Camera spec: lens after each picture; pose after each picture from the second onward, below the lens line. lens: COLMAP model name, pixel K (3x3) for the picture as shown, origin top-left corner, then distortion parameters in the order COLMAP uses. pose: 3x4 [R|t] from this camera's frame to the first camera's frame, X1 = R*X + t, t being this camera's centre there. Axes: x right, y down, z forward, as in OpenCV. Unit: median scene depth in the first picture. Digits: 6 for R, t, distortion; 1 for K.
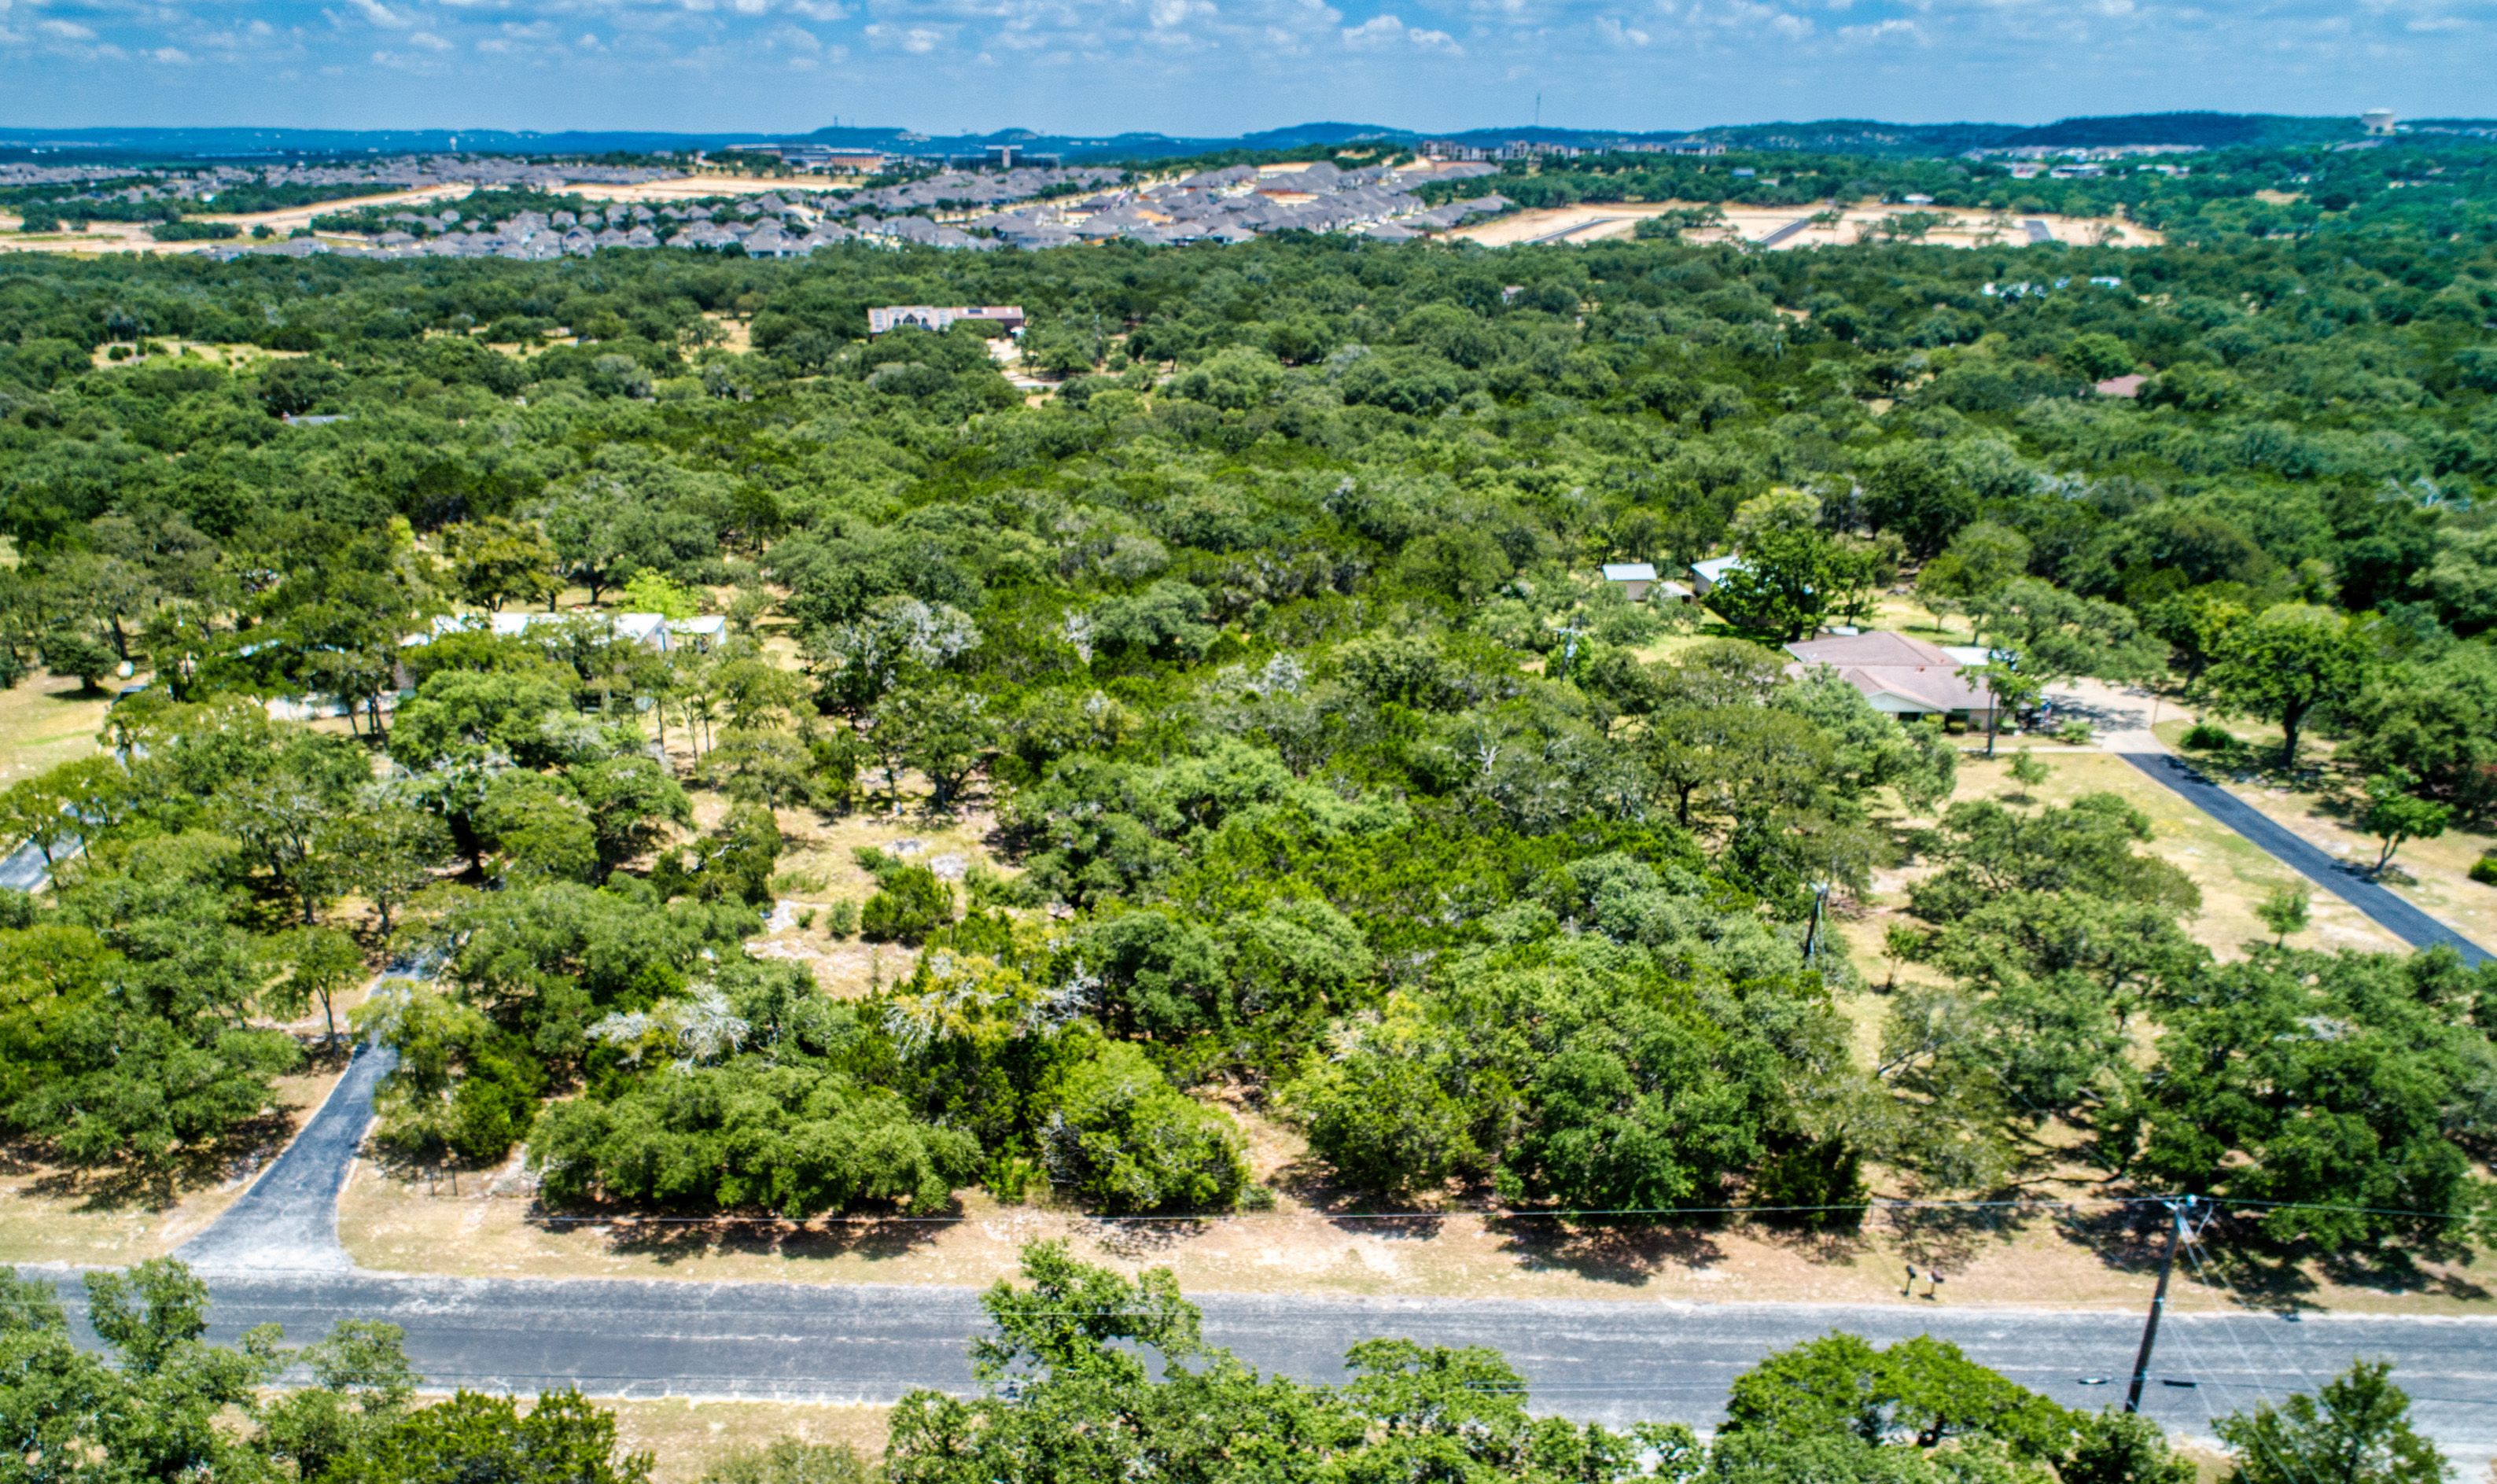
lens RADIAL K [[1833.1, 0, 1060.9], [0, 1833.1, 663.4], [0, 0, 1]] dist [-0.006427, 0.008037]
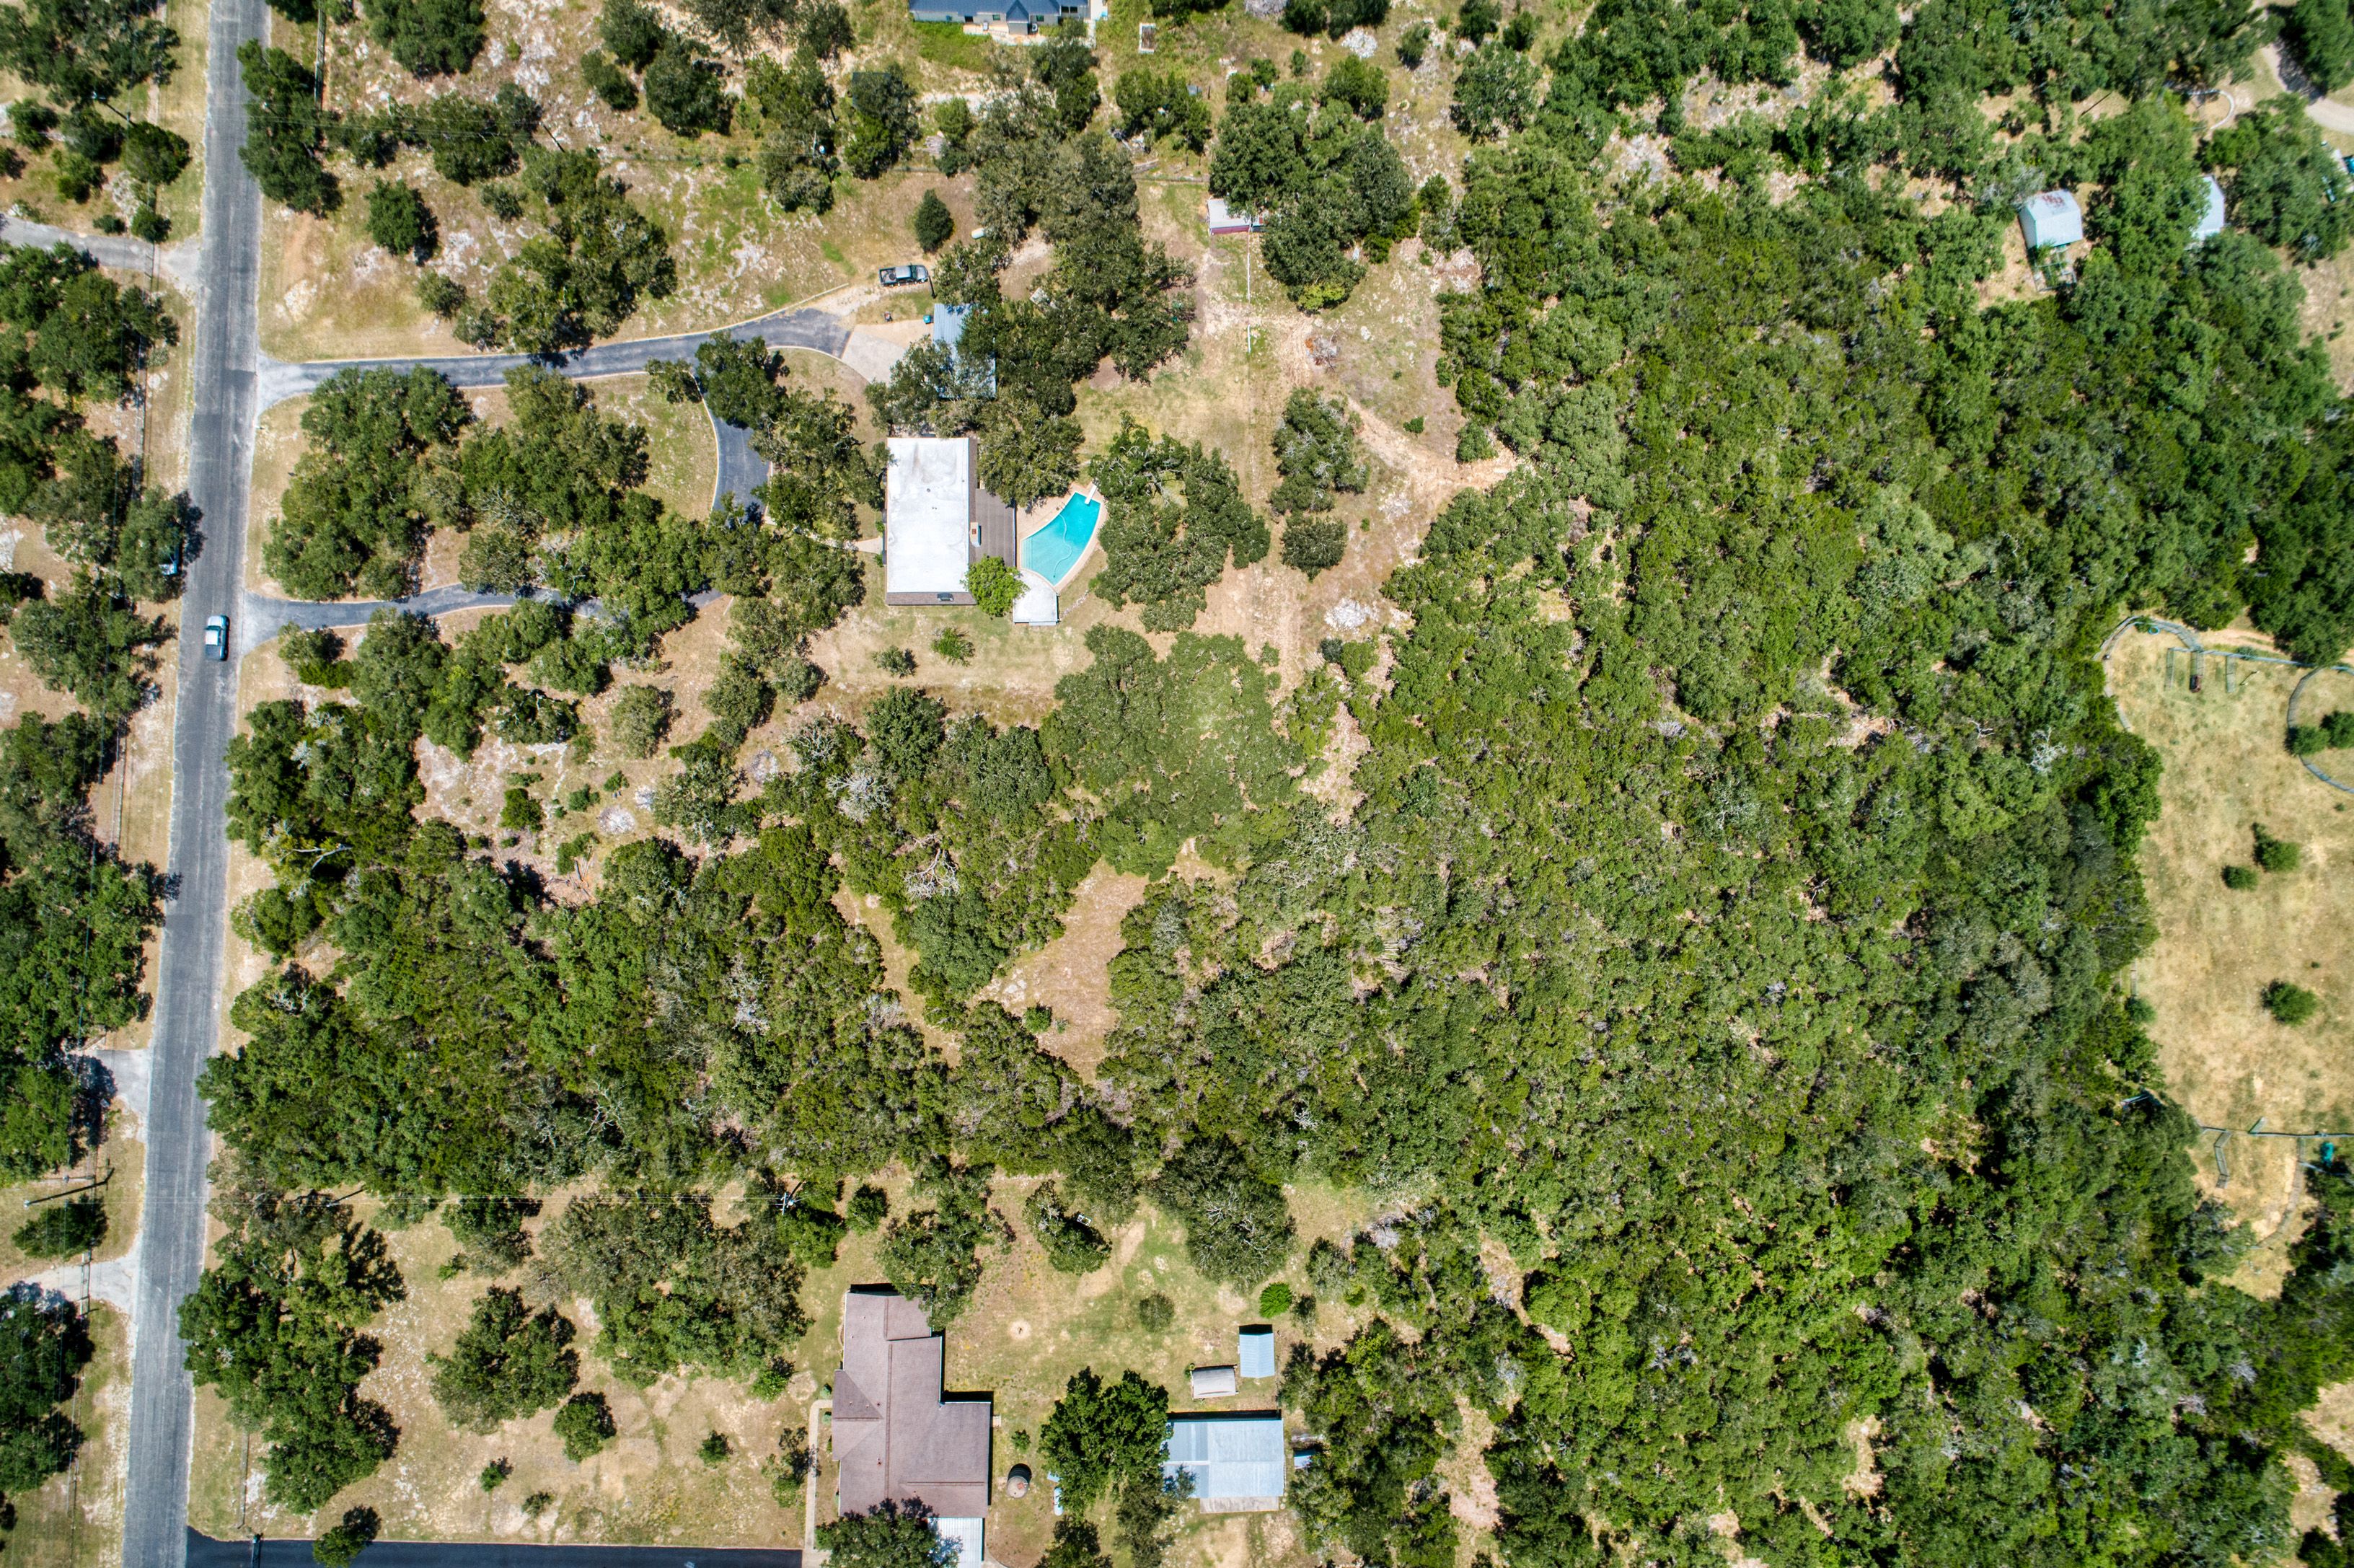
lens RADIAL K [[1615.6, 0, 1177.0], [0, 1615.6, 784.0], [0, 0, 1]] dist [0.003192, 0.004989]
pose [[0.021978, 0.996235, -0.083857, 0.012594], [-0.305300, 0.086559, 0.948314, -0.404021], [0.952002, 0.004759, 0.306053, 0.250825]]
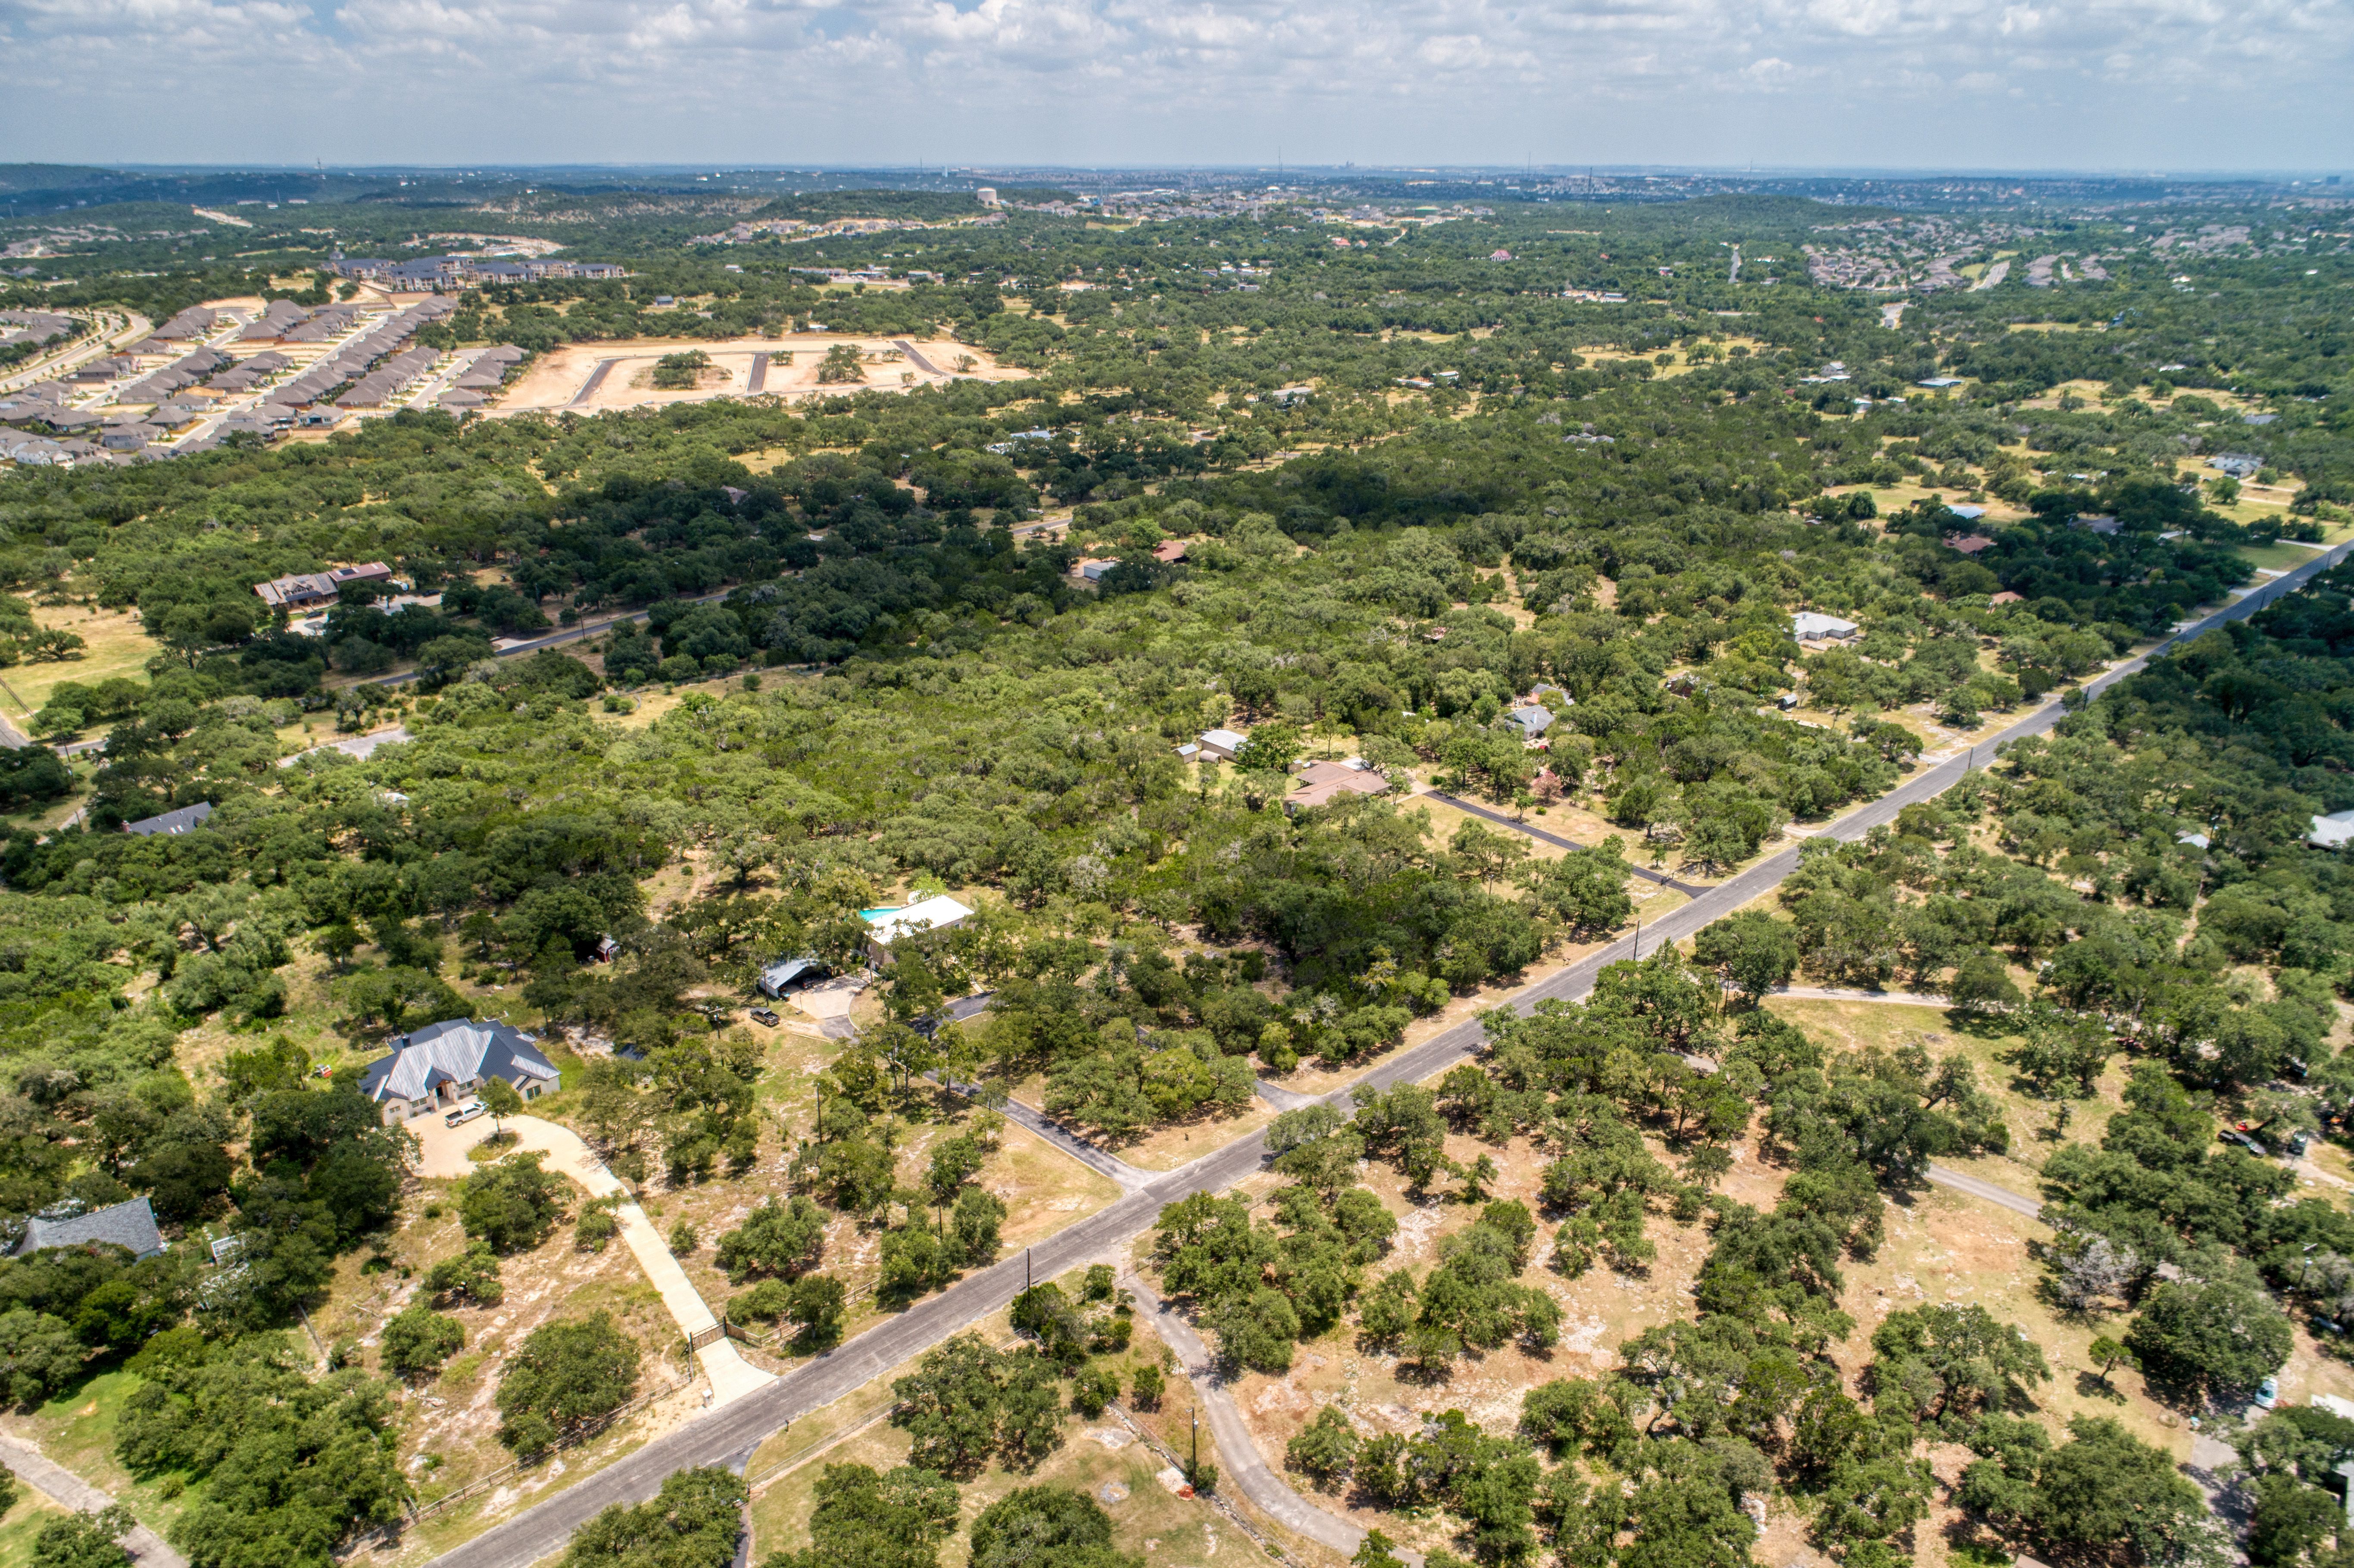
lens RADIAL K [[1615.4, 0, 1177.0], [0, 1615.4, 784.0], [0, 0, 1]] dist [0.003192, 0.004989]
pose [[0.724783, -0.254910, 0.640087, -0.385660], [0.189850, 0.966963, 0.170115, -0.136170], [-0.662304, -0.001776, 0.749233, -0.192892]]
